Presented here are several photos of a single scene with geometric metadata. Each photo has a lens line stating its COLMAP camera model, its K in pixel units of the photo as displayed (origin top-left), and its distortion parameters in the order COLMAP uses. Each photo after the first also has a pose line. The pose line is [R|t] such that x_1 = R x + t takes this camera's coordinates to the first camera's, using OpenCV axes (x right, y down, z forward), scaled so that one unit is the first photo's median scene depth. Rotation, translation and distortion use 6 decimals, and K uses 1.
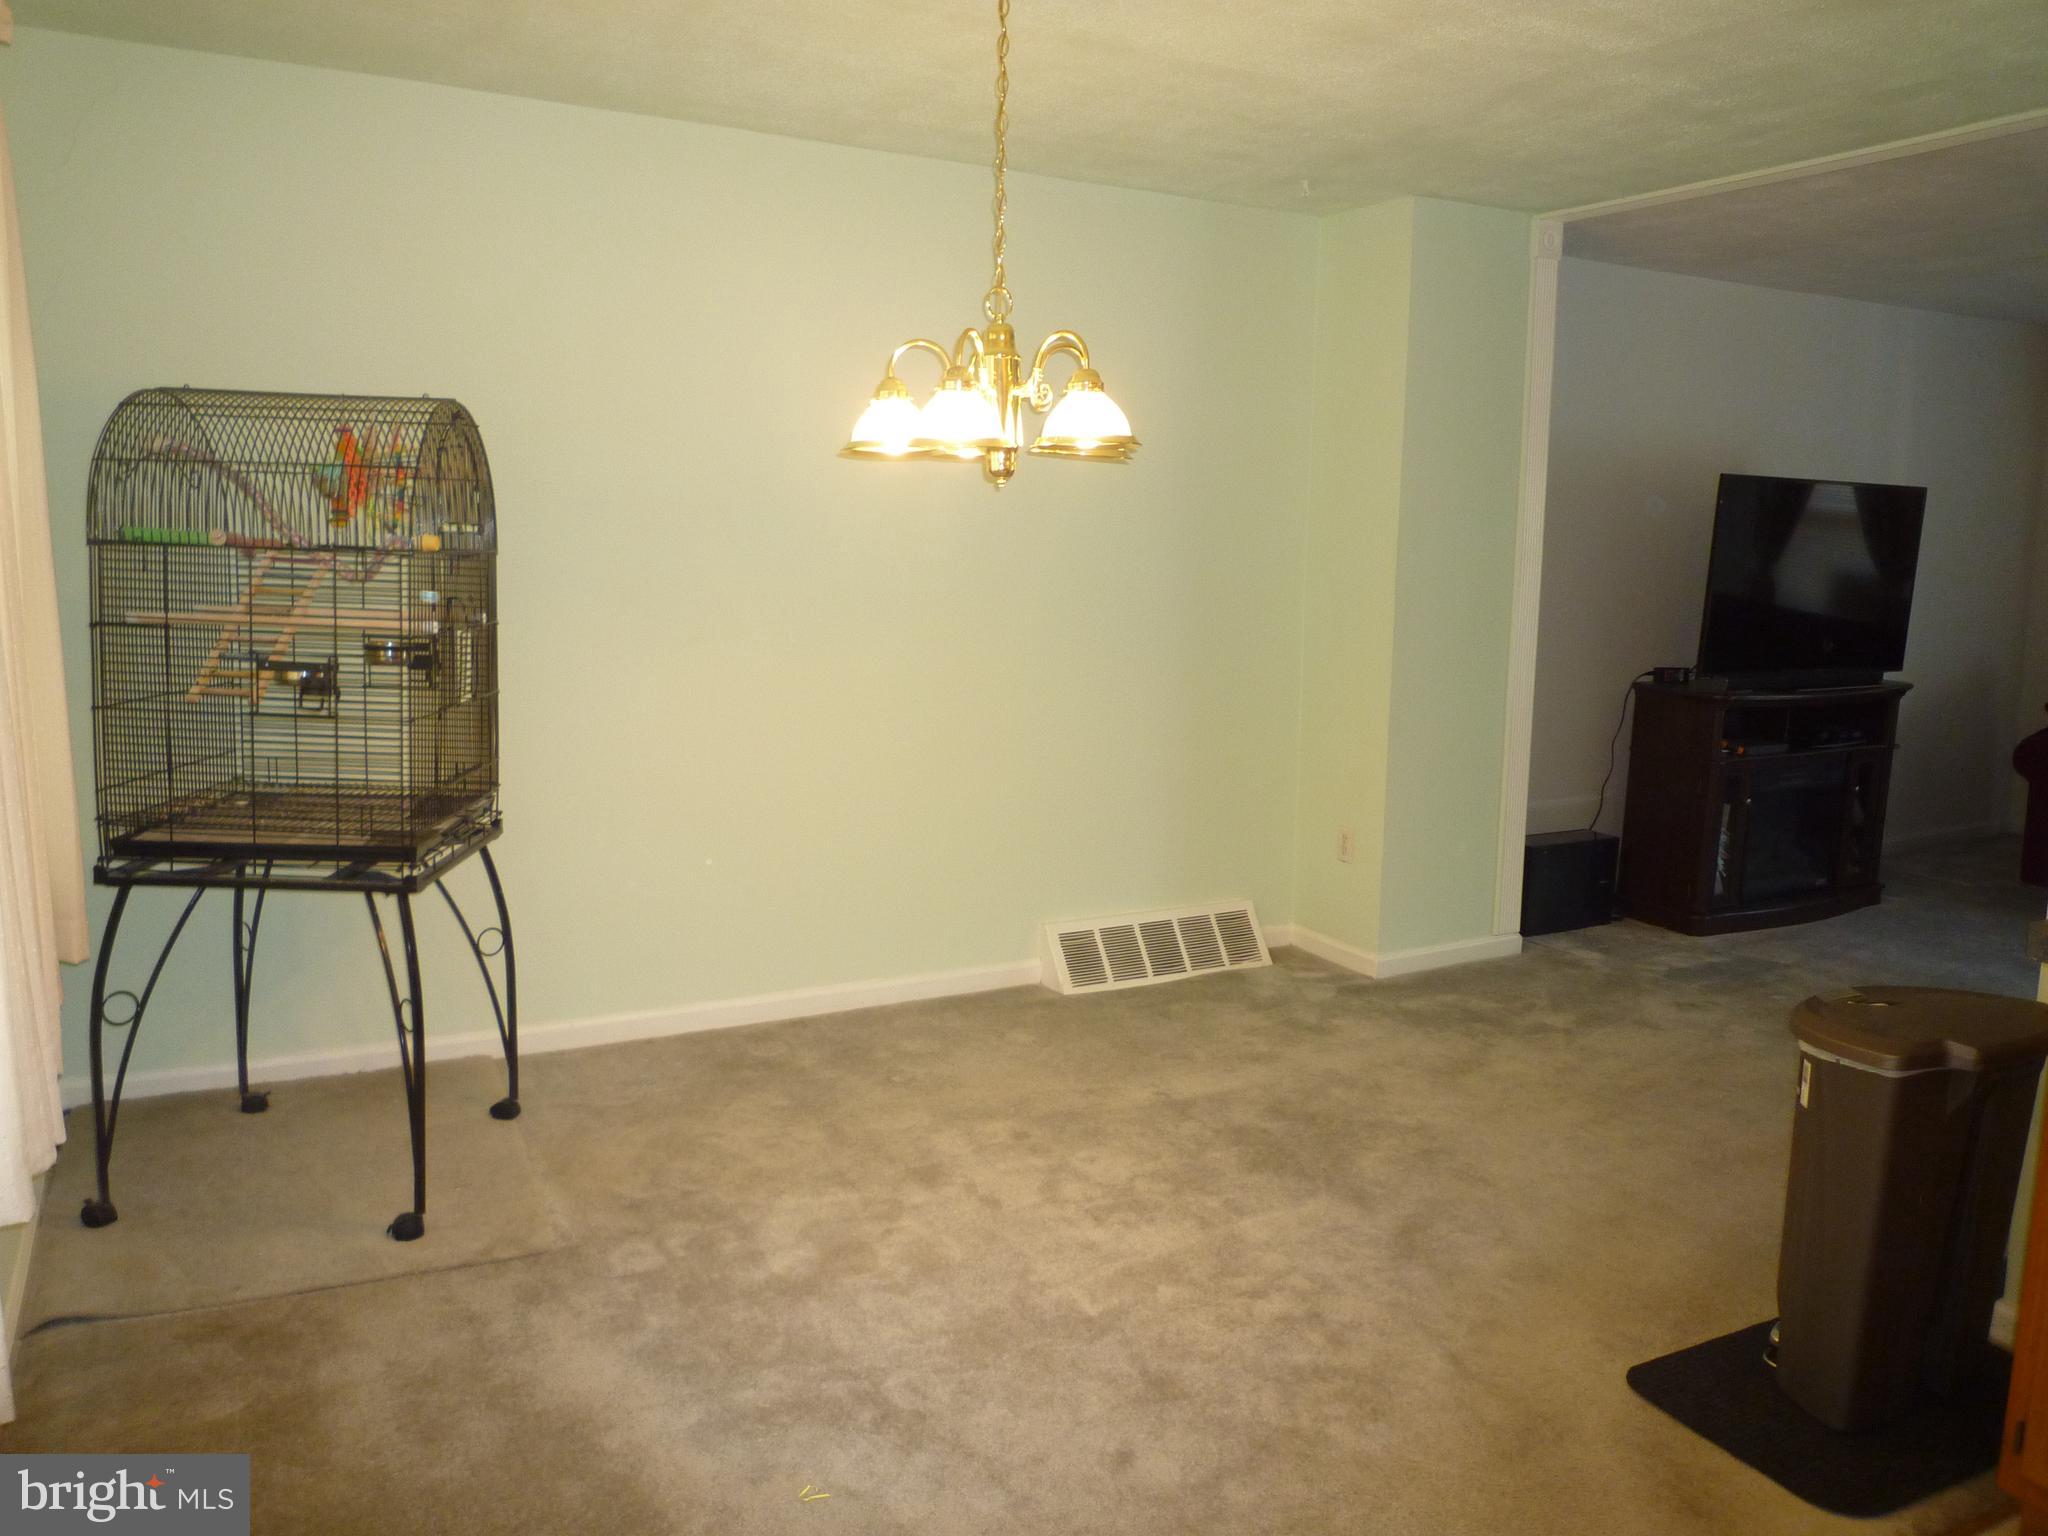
lens RADIAL K [[1514.2, 0, 1027.0], [0, 1514.2, 759.6], [0, 0, 1]] dist [-0.013140, -0.035338]
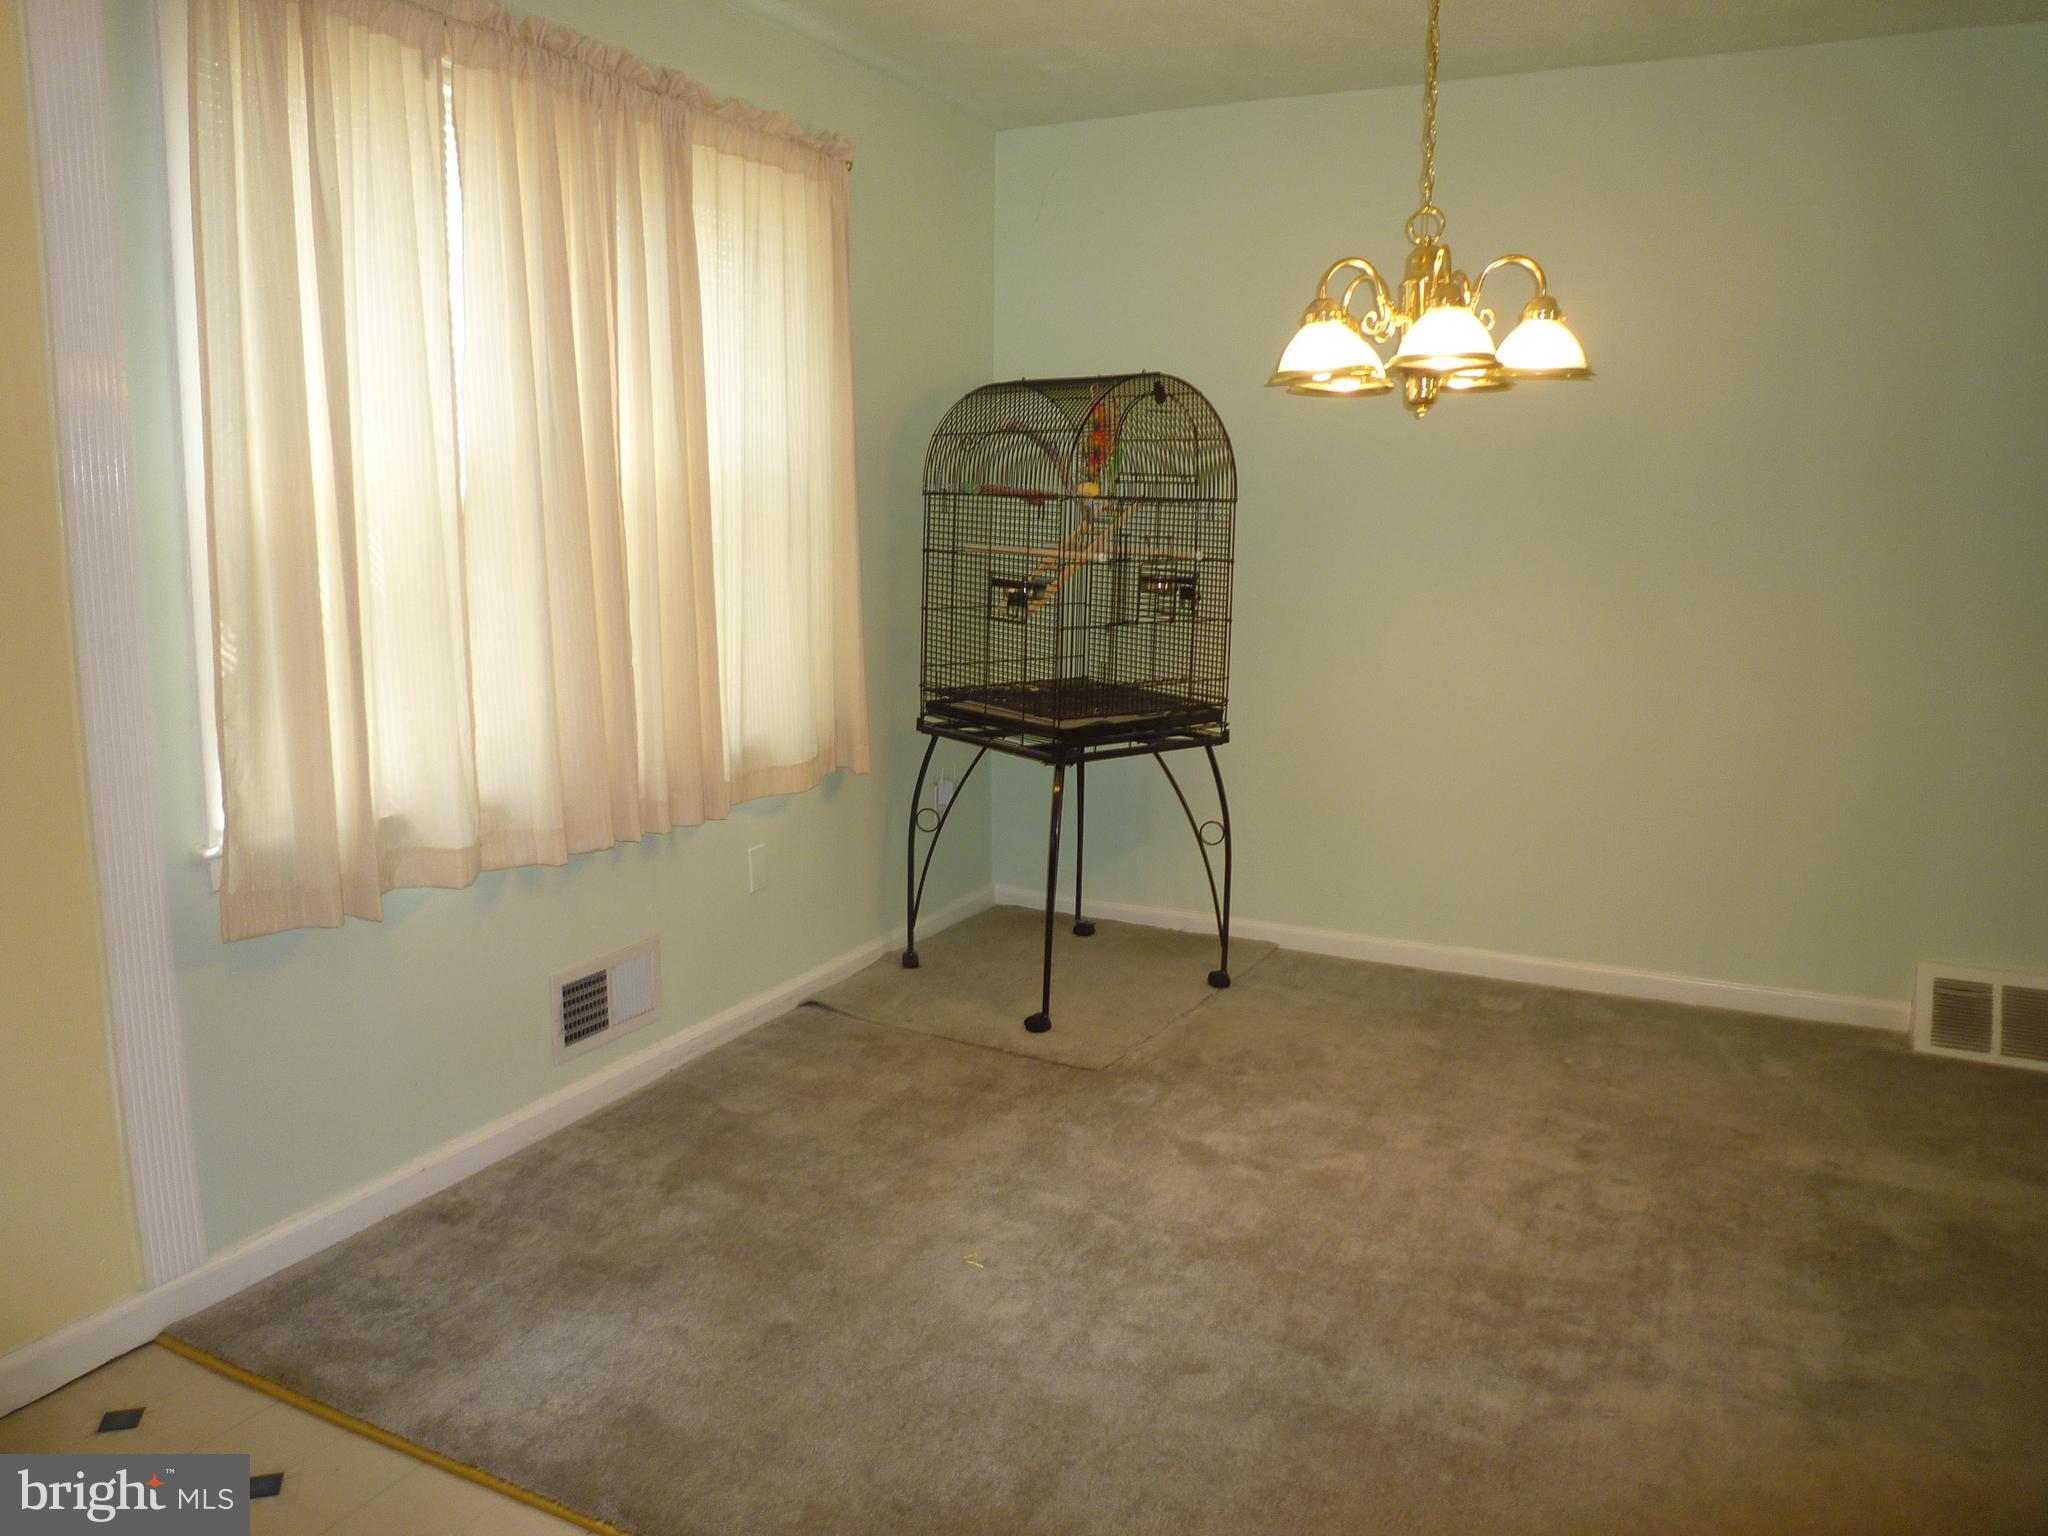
lens RADIAL K [[1514.2, 0, 1024.1], [0, 1514.2, 766.8], [0, 0, 1]] dist [-0.013140, -0.035338]
pose [[0.570864, 0.123012, -0.811777, 0.583219], [-0.110435, 0.991232, 0.072545, 0.000010], [0.813584, 0.048235, 0.579444, 0.220039]]
